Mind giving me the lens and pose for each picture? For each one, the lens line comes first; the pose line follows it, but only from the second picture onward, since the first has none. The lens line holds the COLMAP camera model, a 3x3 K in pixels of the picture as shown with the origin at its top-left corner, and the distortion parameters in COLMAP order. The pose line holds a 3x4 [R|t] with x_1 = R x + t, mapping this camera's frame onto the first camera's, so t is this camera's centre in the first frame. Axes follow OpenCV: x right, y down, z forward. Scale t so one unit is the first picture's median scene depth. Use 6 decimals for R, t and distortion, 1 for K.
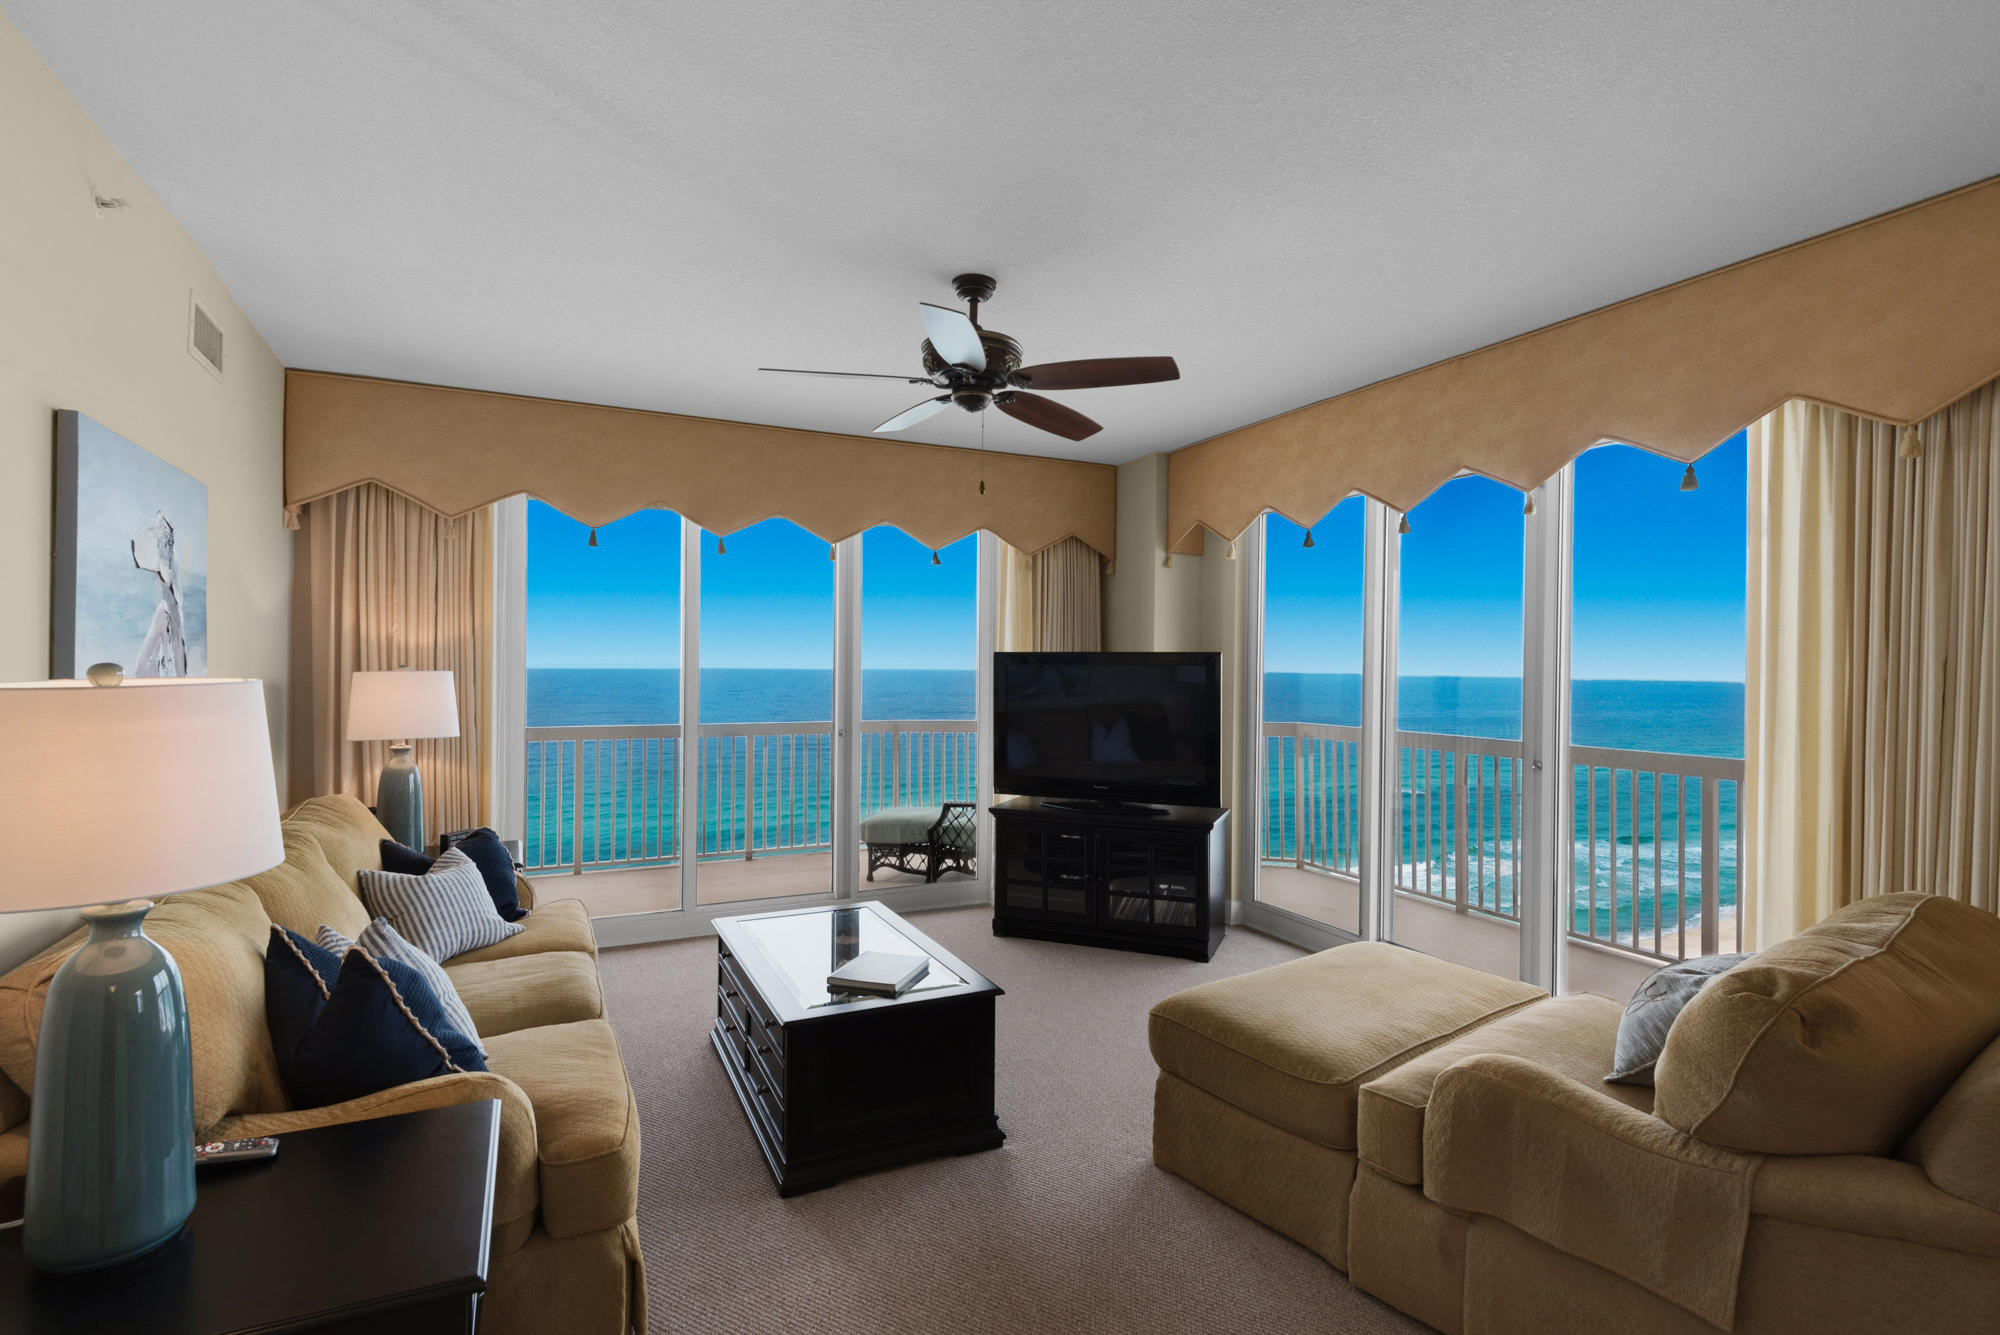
lens RADIAL K [[959.4, 0, 1002.9], [0, 959.4, 670.4], [0, 0, 1]] dist [-0.003368, -0.002164]
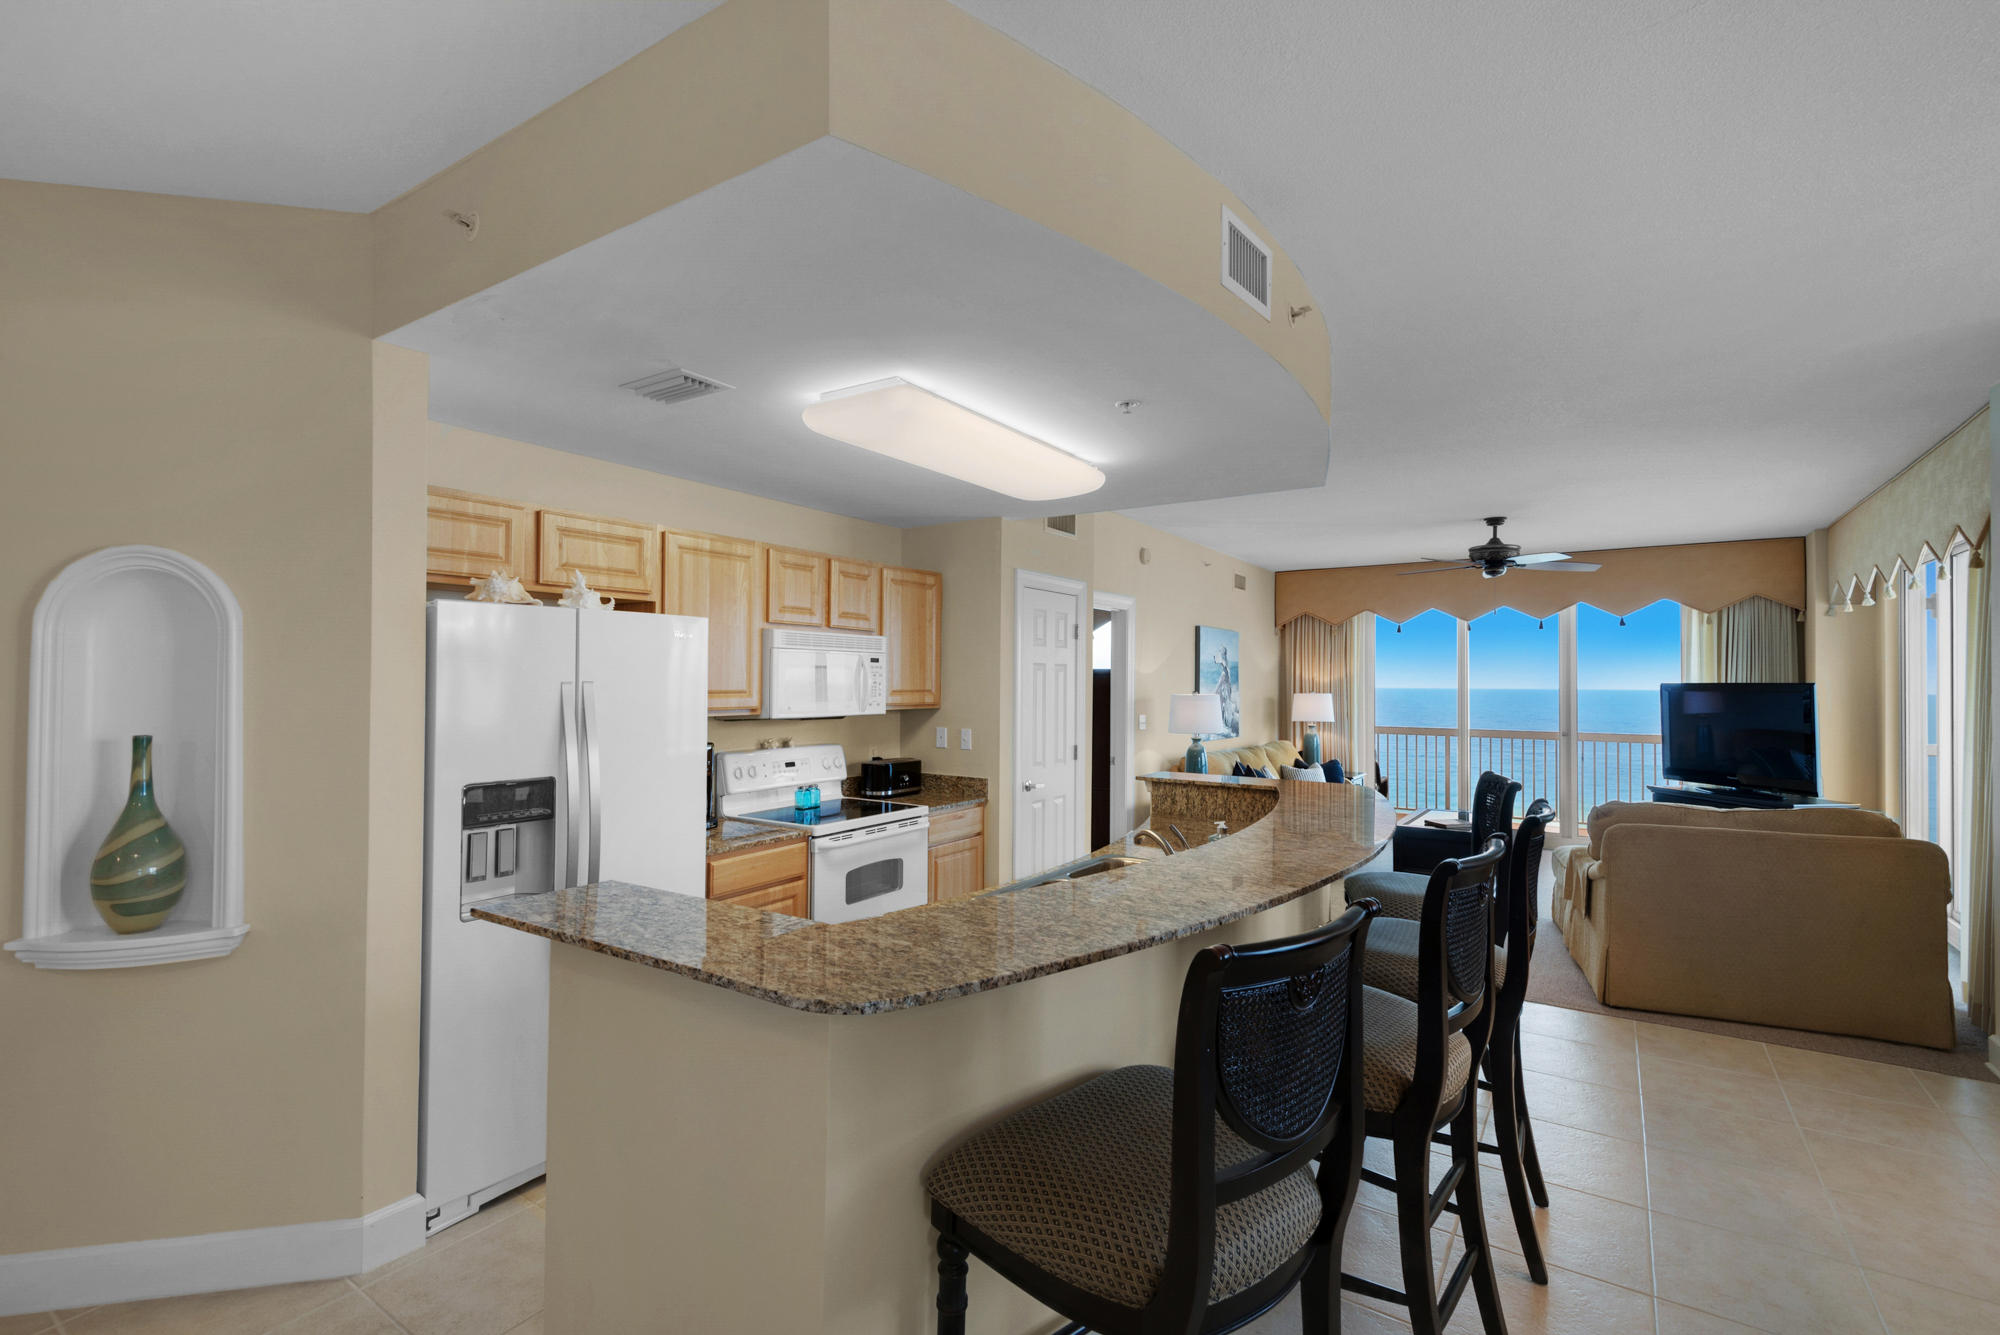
lens RADIAL K [[896.2, 0, 999.6], [0, 896.2, 670.4], [0, 0, 1]] dist [0.038673, -0.020751]
pose [[0.497636, -0.019584, -0.867165, 0.853943], [-0.006287, 0.999637, -0.026184, 0.006043], [0.867363, 0.018482, 0.497332, -0.726979]]
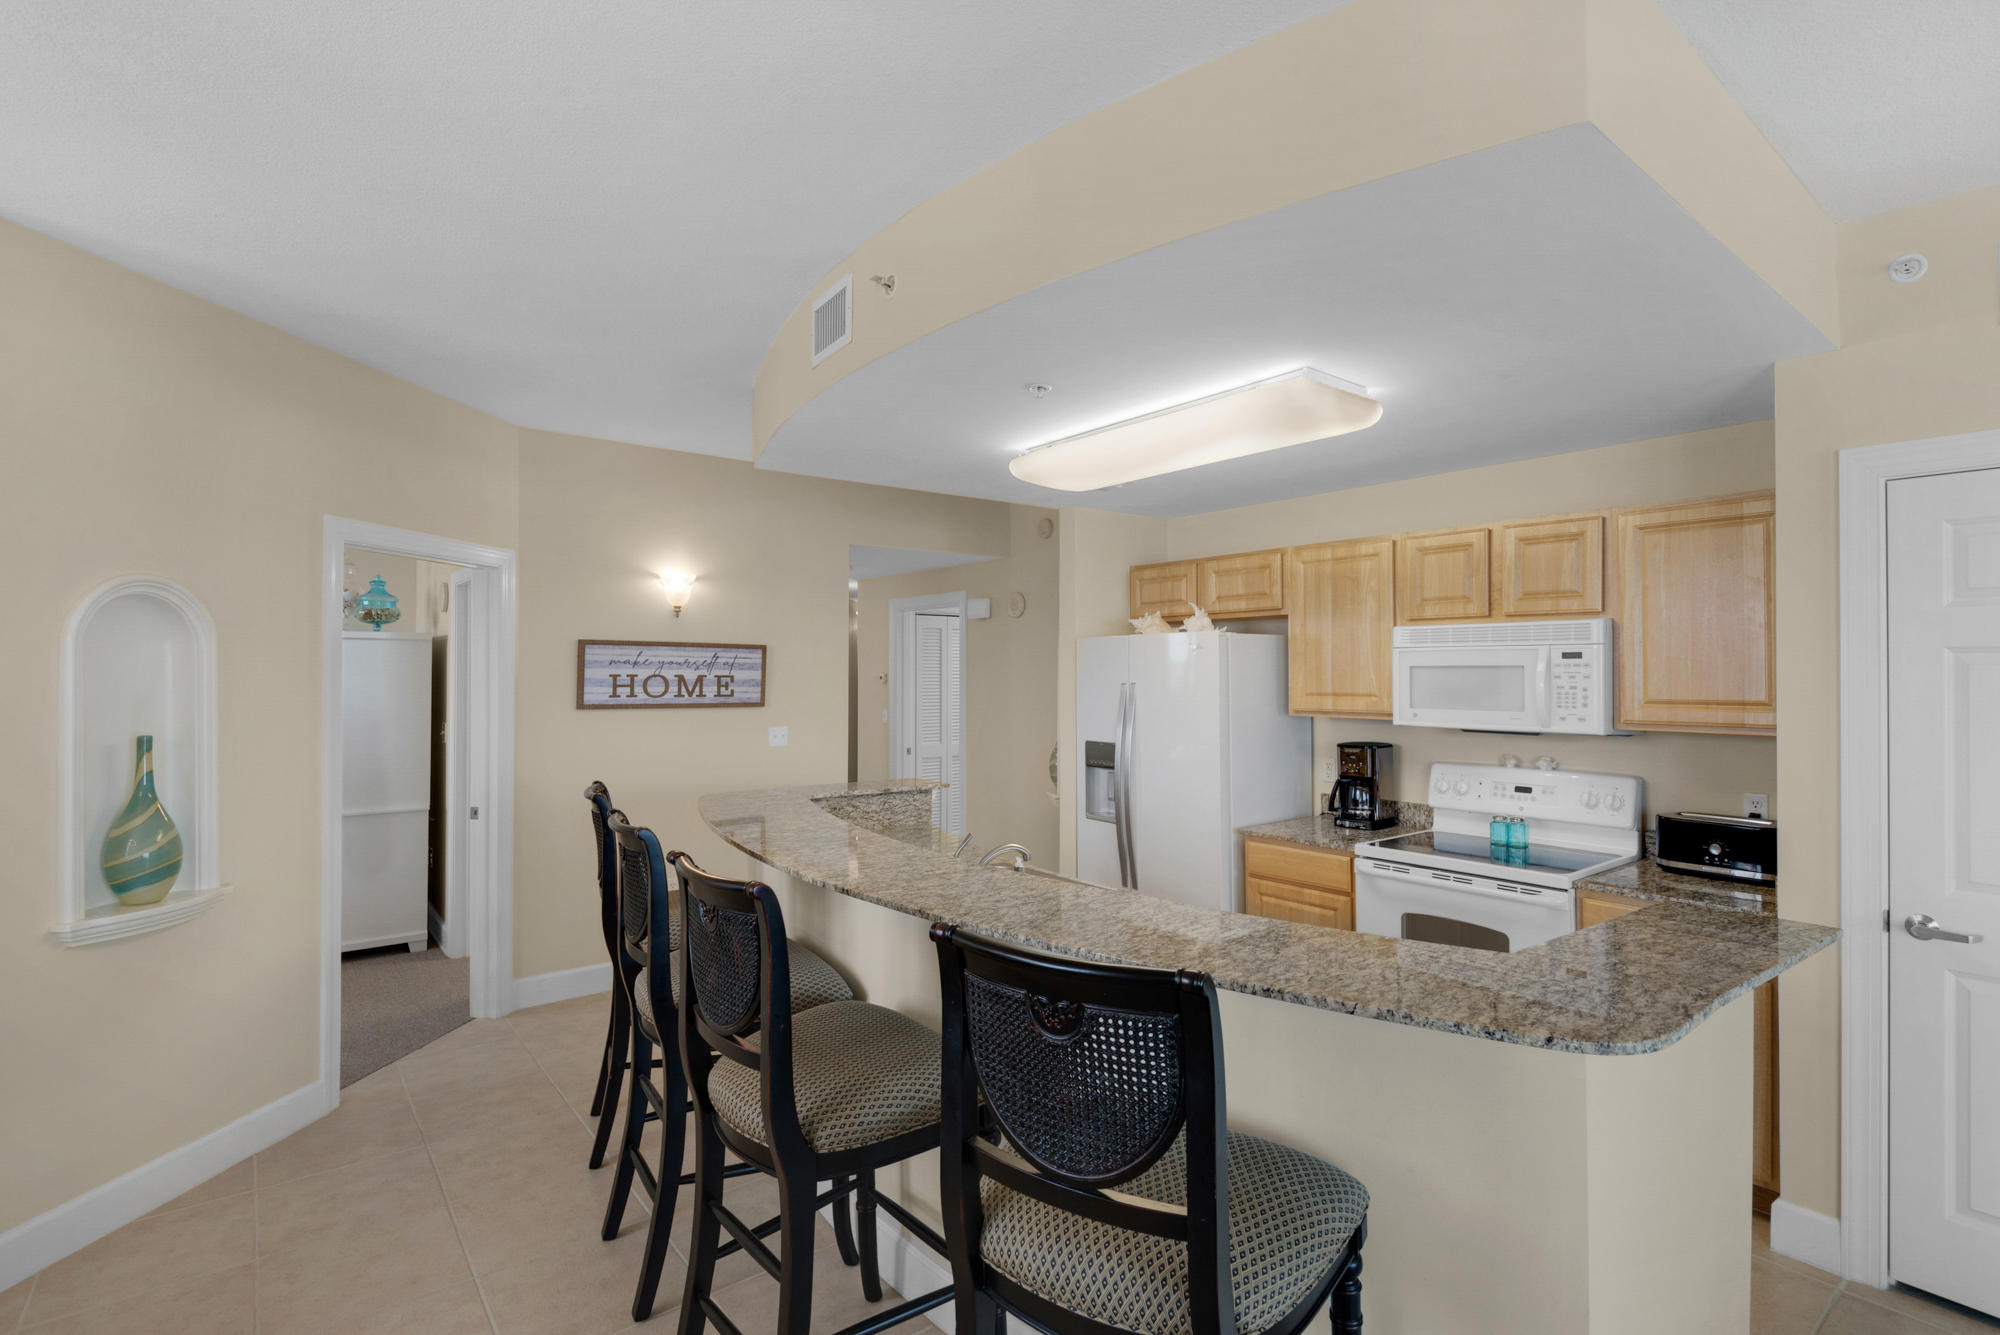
lens RADIAL K [[945.9, 0, 1025.8], [0, 945.9, 663.4], [0, 0, 1]] dist [0.039138, -0.030739]
pose [[-0.974186, -0.013184, -0.225363, 0.492571], [-0.012528, 0.999912, -0.004338, -0.016030], [0.225401, -0.001403, -0.974265, 0.281426]]
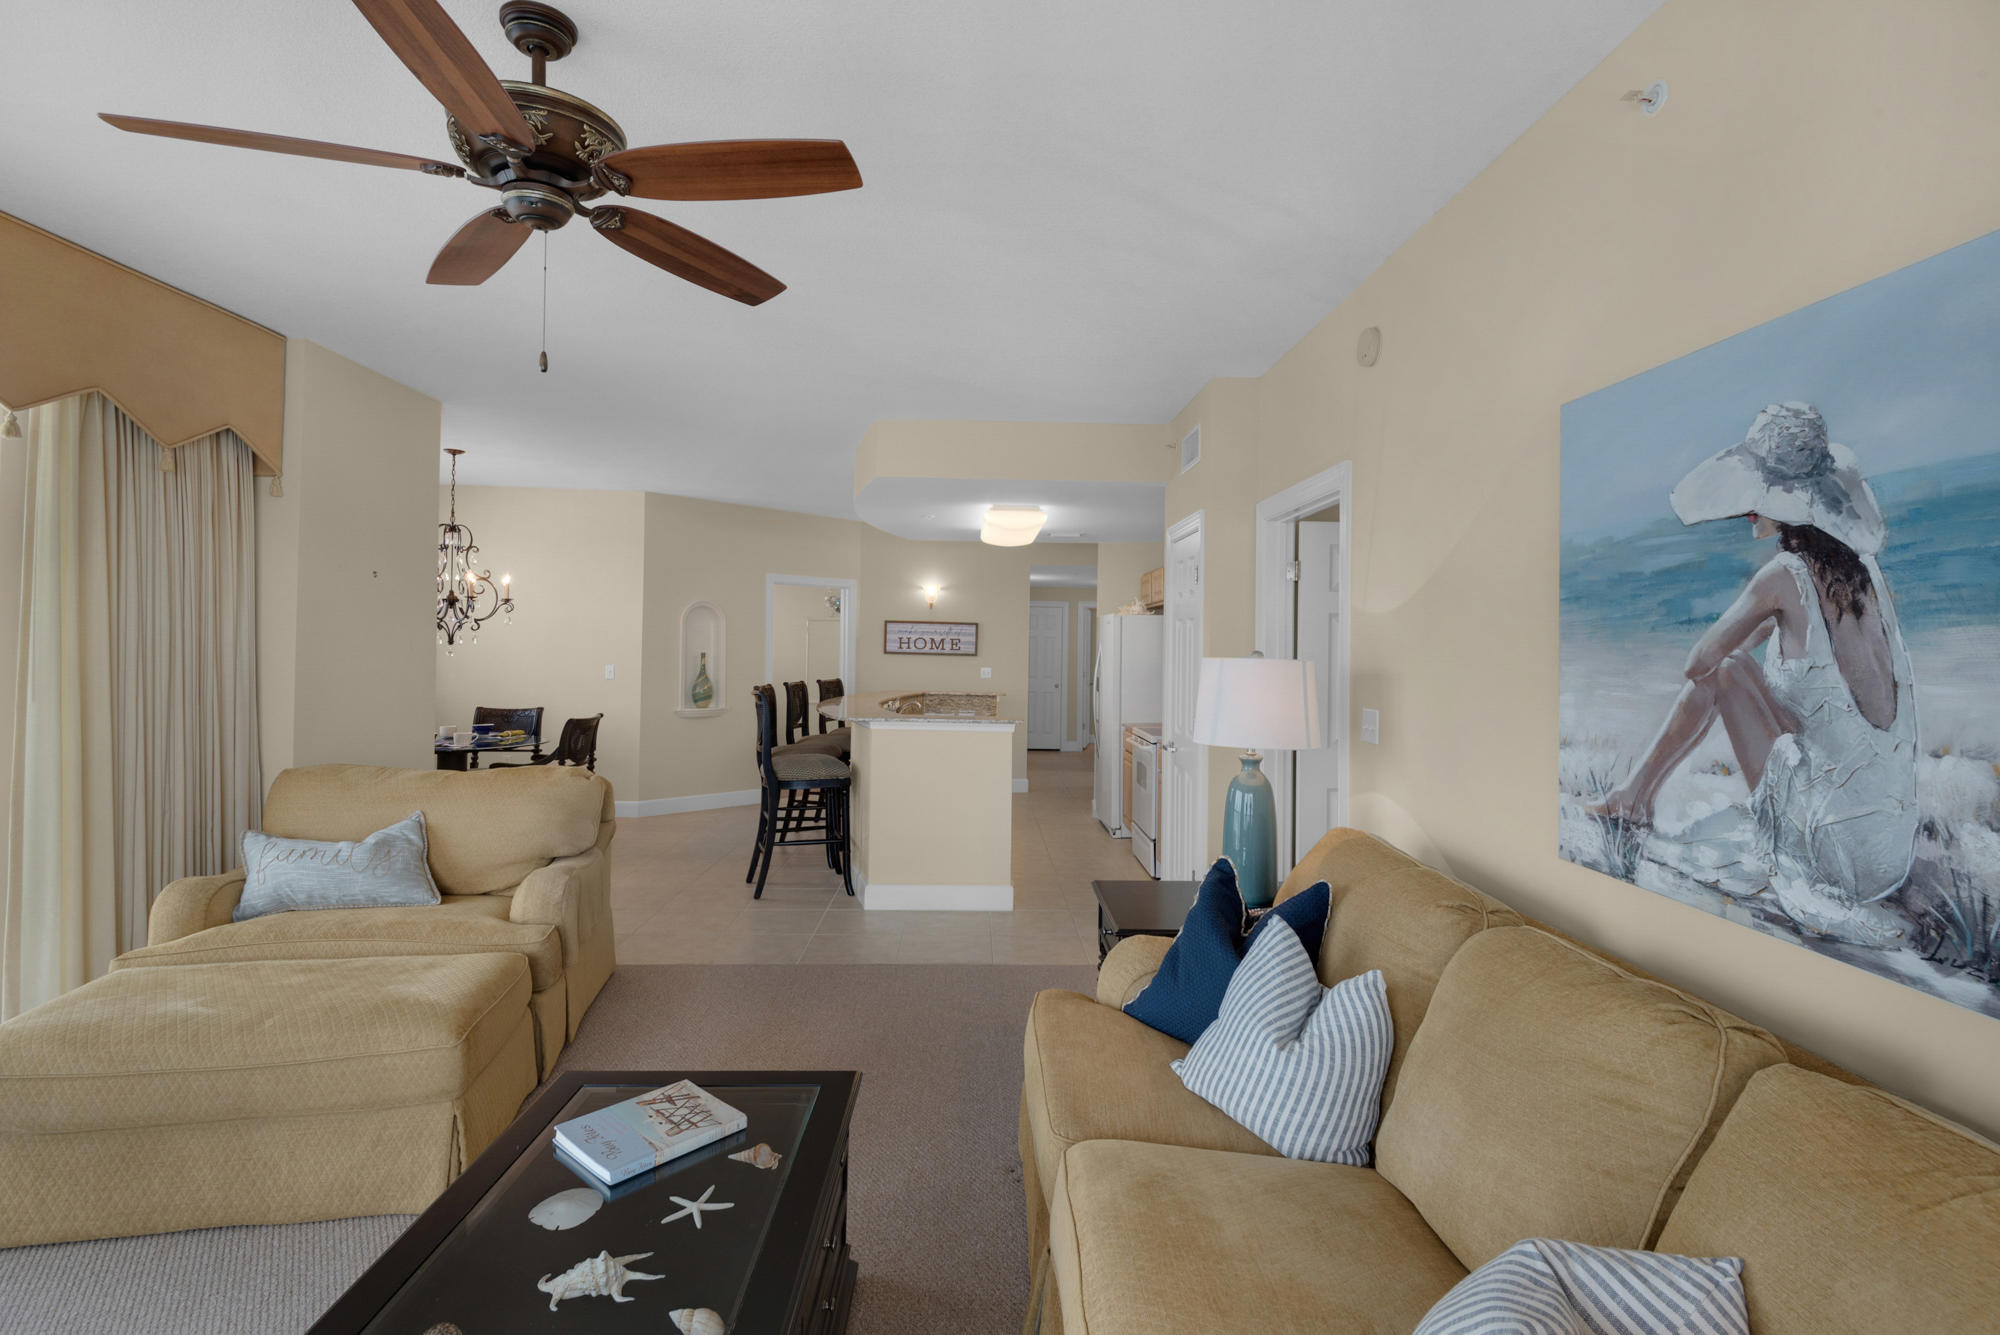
lens RADIAL K [[952.7, 0, 1013.9], [0, 952.7, 637.0], [0, 0, 1]] dist [0.028231, -0.018582]
pose [[-0.914984, -0.021217, 0.402932, -0.409623], [-0.023862, 0.999714, -0.001546, -0.006004], [-0.402784, -0.011029, -0.915228, 1.024866]]
